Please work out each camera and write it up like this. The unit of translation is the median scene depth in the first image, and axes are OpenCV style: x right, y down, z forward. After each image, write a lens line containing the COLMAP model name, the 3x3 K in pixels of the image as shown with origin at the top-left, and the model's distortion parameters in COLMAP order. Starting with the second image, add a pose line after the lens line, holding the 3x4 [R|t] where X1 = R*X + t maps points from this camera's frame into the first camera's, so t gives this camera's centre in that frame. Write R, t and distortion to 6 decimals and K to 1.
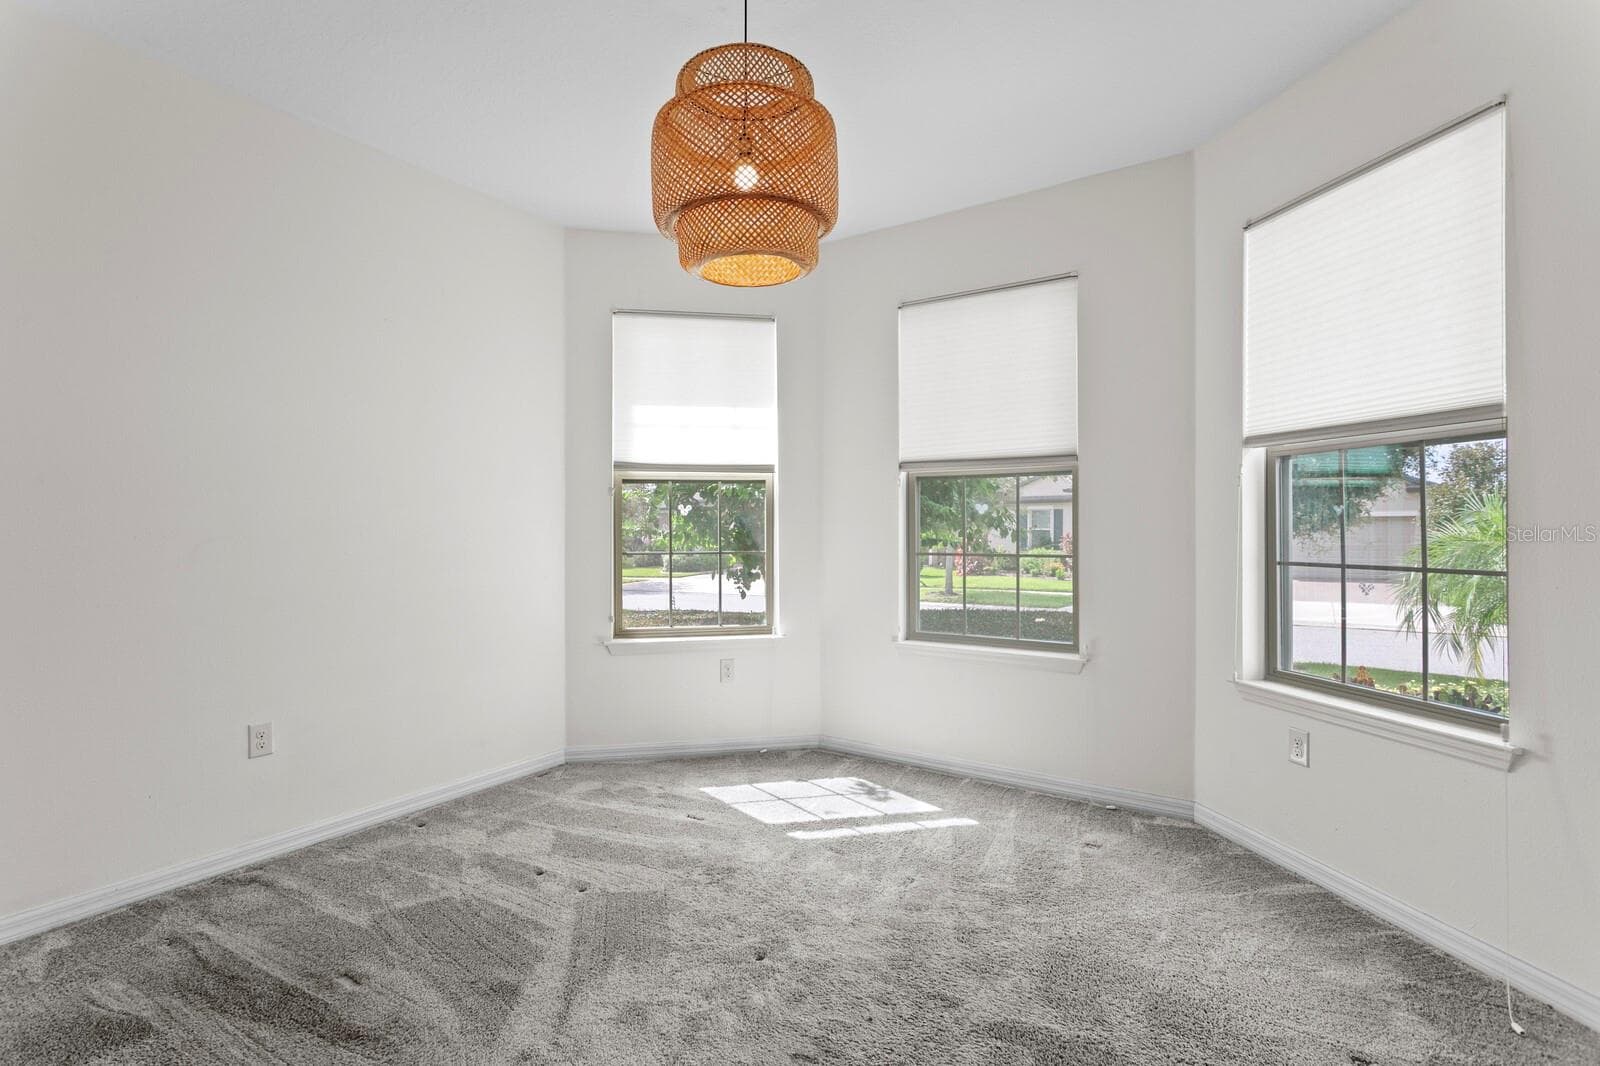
lens RADIAL K [[791.5, 0, 787.4], [0, 791.5, 529.2], [0, 0, 1]] dist [-0.000891, 0.000537]
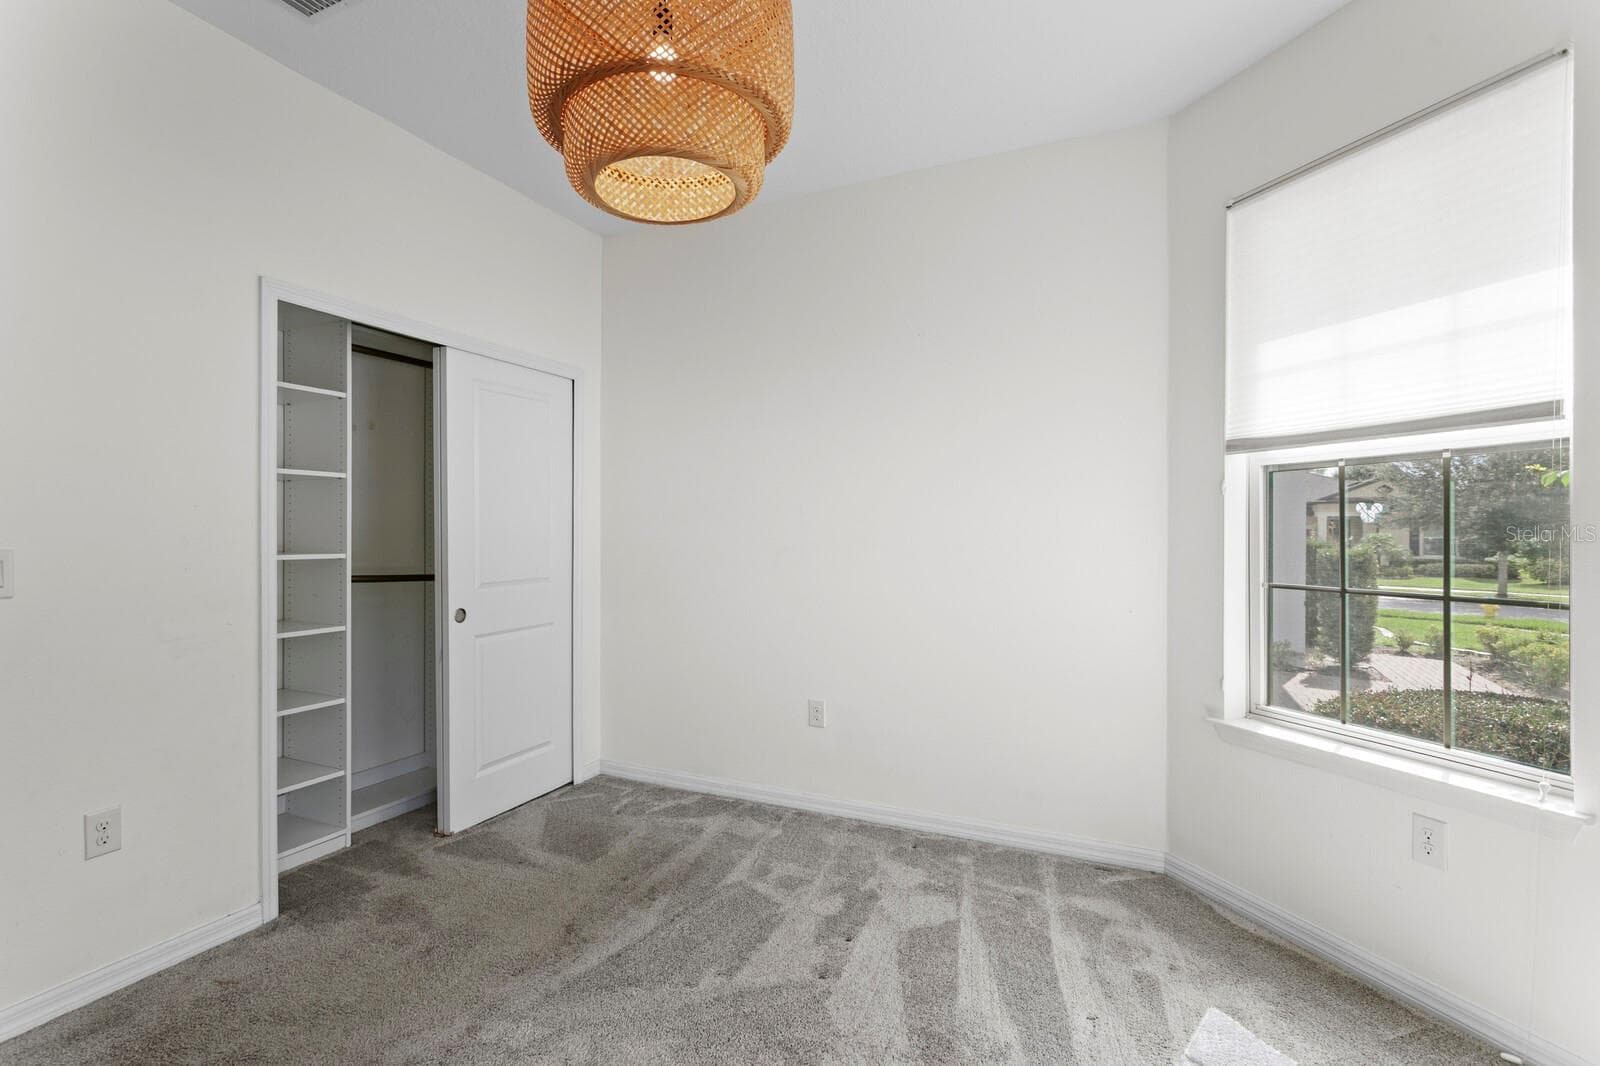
lens RADIAL K [[778.1, 0, 800.0], [0, 778.1, 533.0], [0, 0, 1]] dist [0.000467, 0.000471]
pose [[0.122072, 0.003372, -0.992516, 0.416662], [-0.007760, 0.999967, 0.002443, -0.009934], [0.992491, 0.007404, 0.122094, 0.664314]]
